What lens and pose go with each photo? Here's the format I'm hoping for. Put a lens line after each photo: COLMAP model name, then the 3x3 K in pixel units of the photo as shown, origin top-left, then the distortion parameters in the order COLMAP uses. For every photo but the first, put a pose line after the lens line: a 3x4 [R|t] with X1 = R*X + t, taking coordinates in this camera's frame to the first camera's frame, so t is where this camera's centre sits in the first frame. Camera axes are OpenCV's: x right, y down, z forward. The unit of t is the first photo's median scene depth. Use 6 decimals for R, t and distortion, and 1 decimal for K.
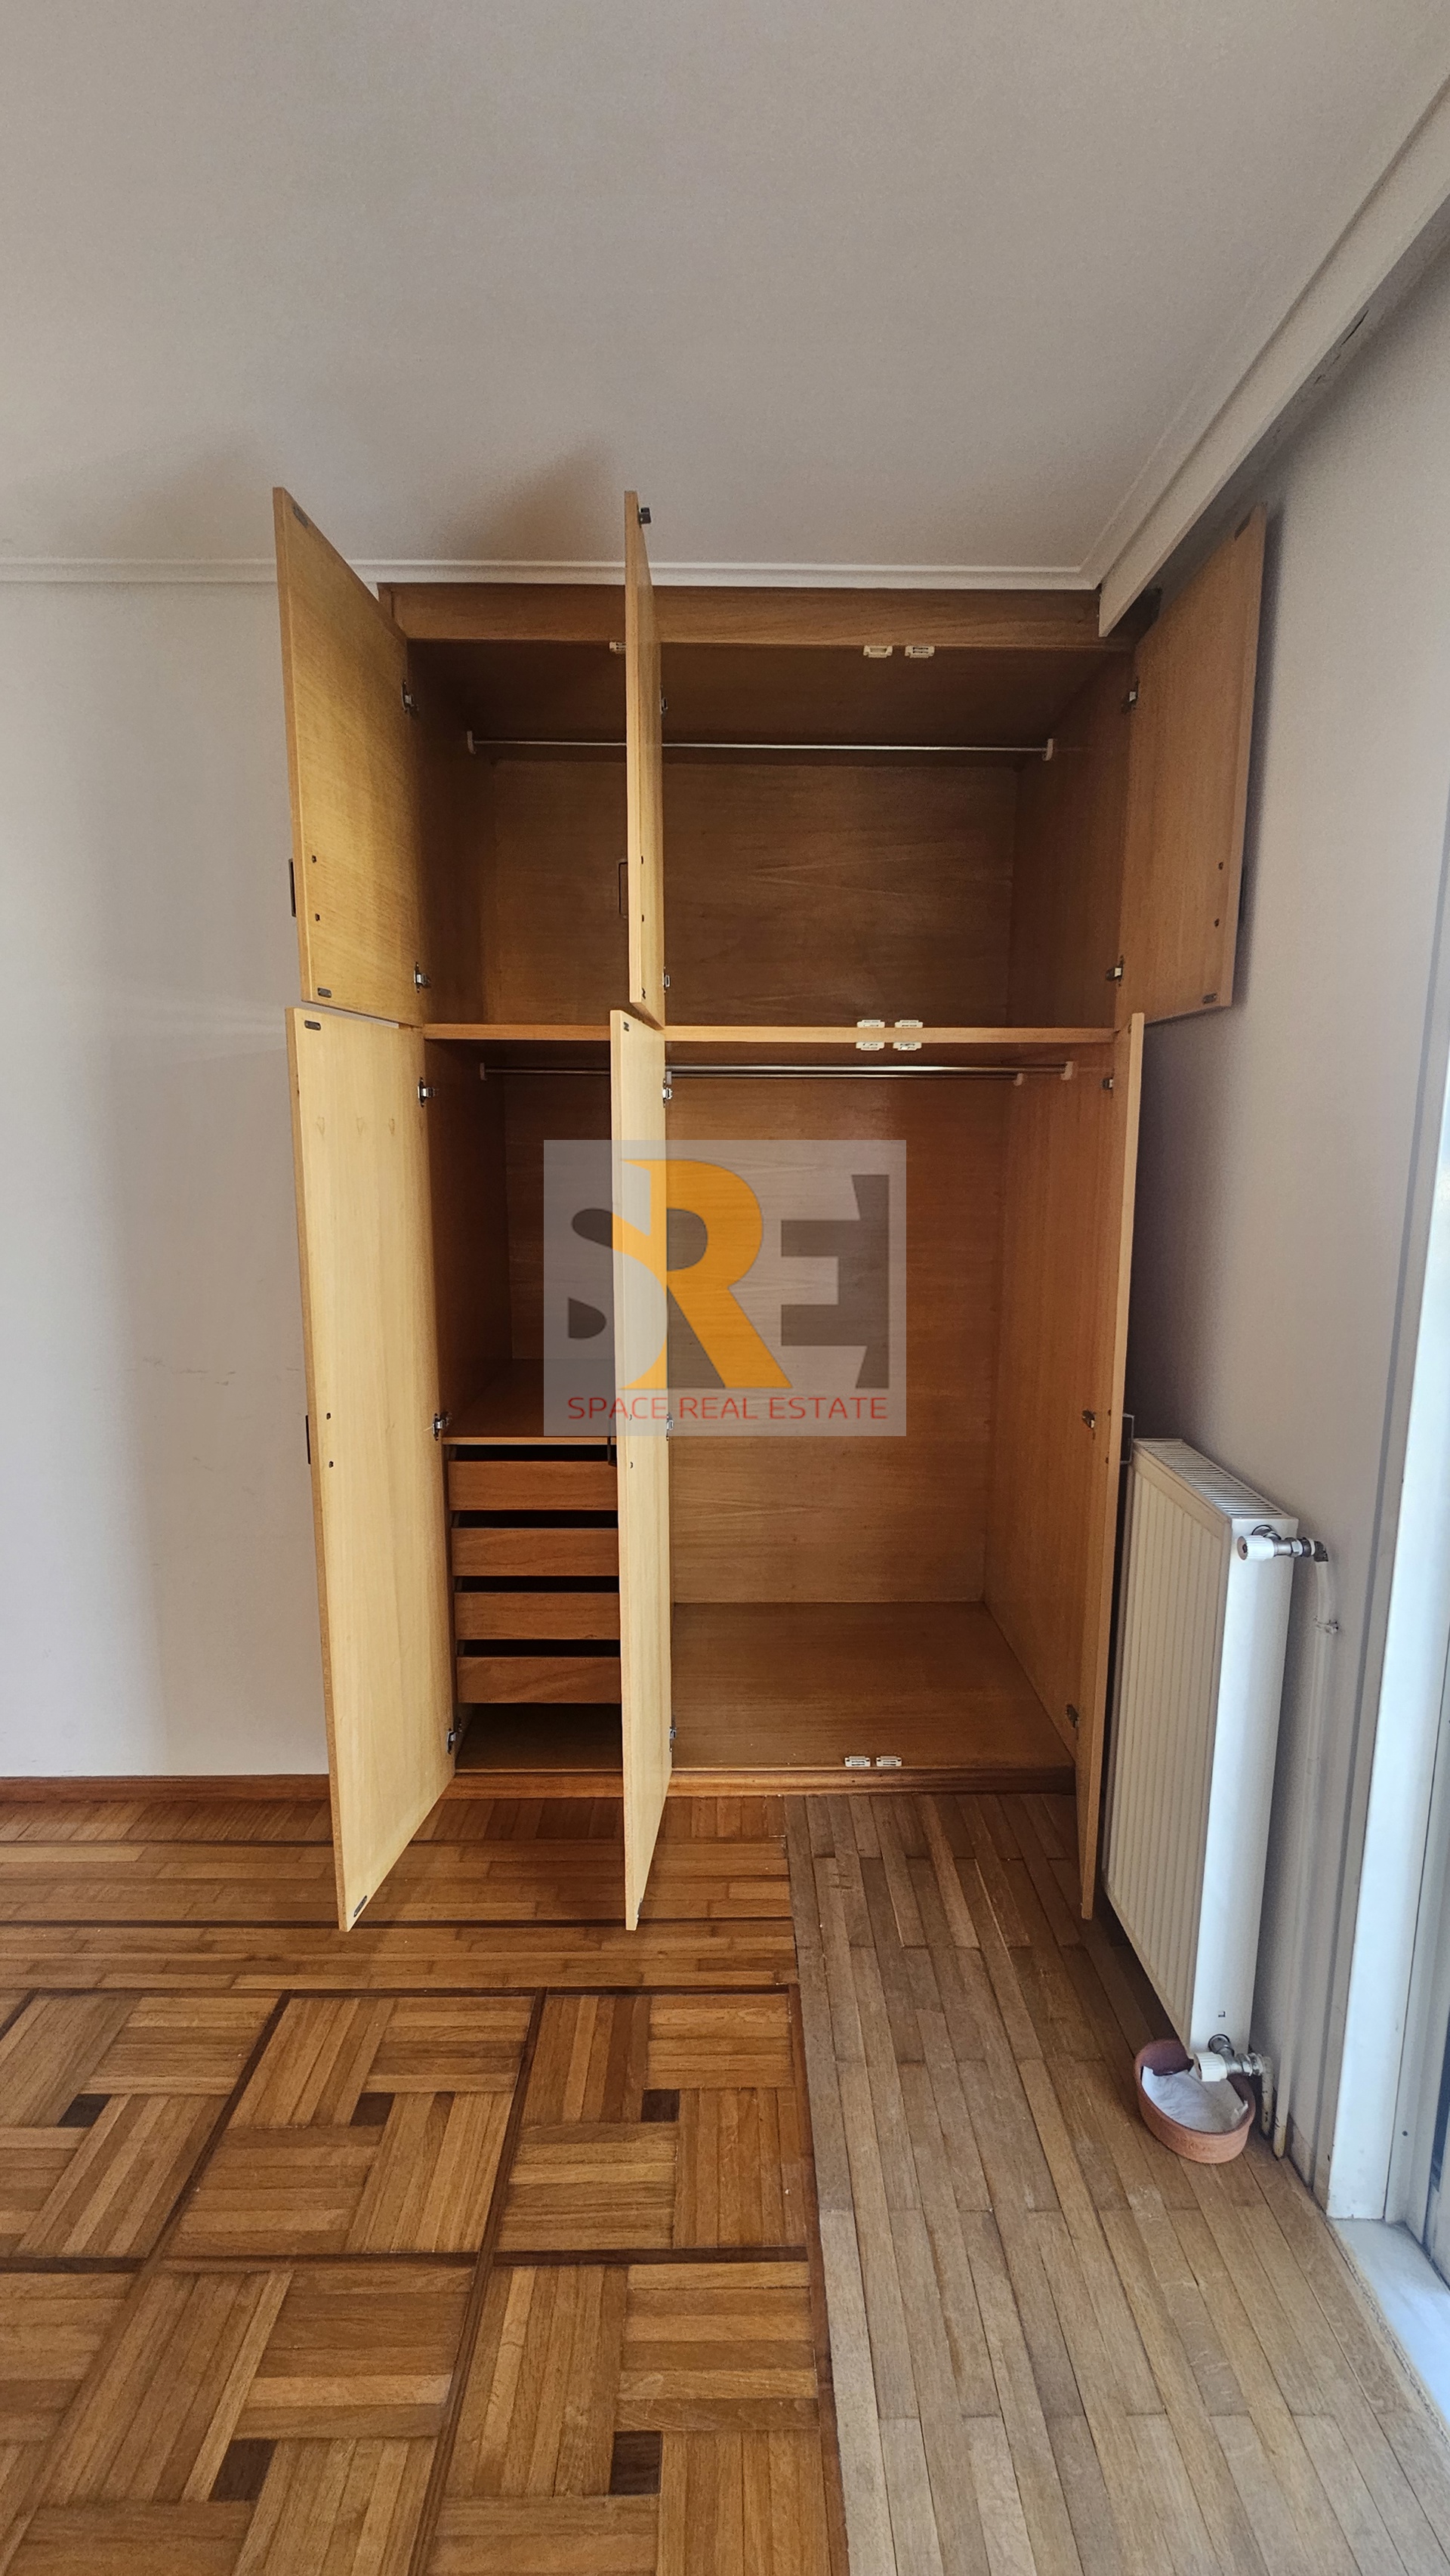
lens RADIAL K [[1050.7, 0, 732.0], [0, 1050.7, 1286.9], [0, 0, 1]] dist [0.000478, -0.000604]
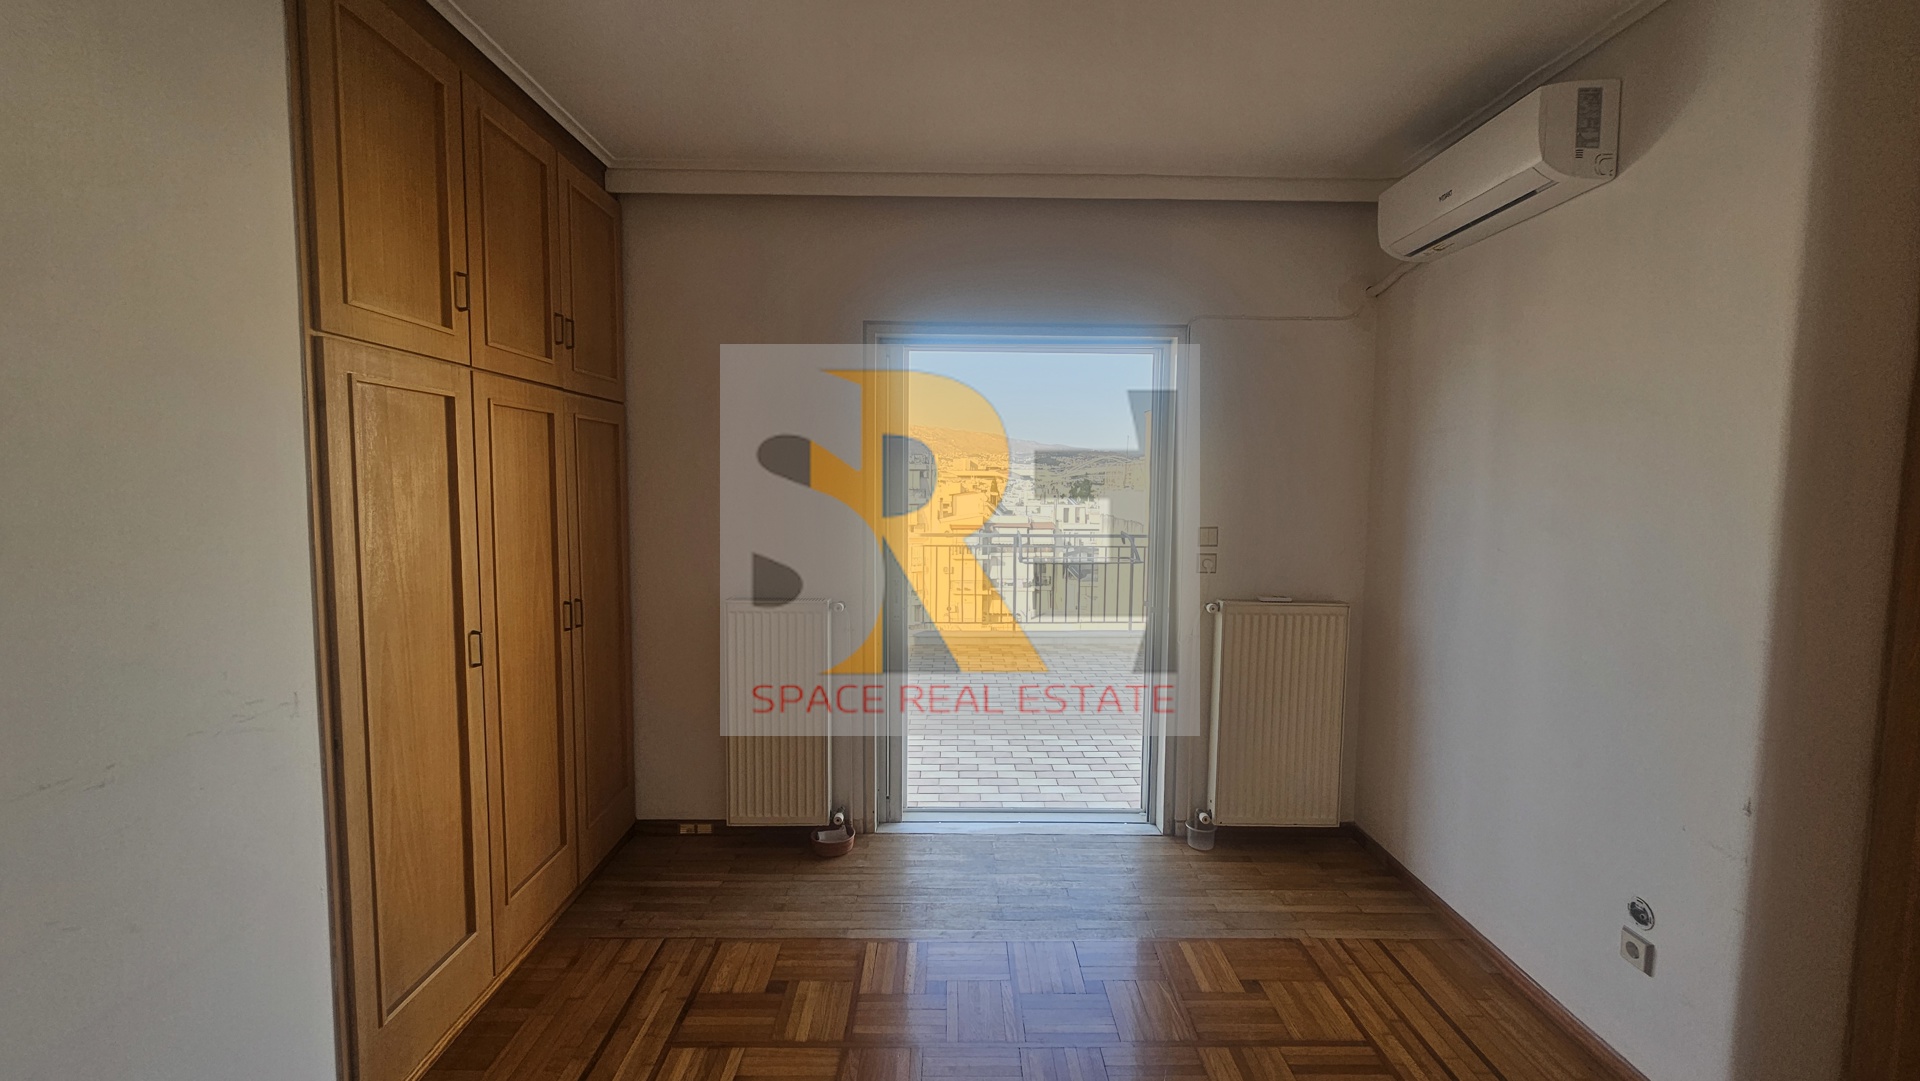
lens RADIAL K [[783.3, 0, 963.1], [0, 783.3, 537.4], [0, 0, 1]] dist [0.000478, -0.000604]
pose [[-0.006216, -0.075544, 0.997123, -1.393755], [0.137506, 0.987605, 0.075680, -0.041380], [-0.990481, 0.137581, 0.004249, 0.590007]]
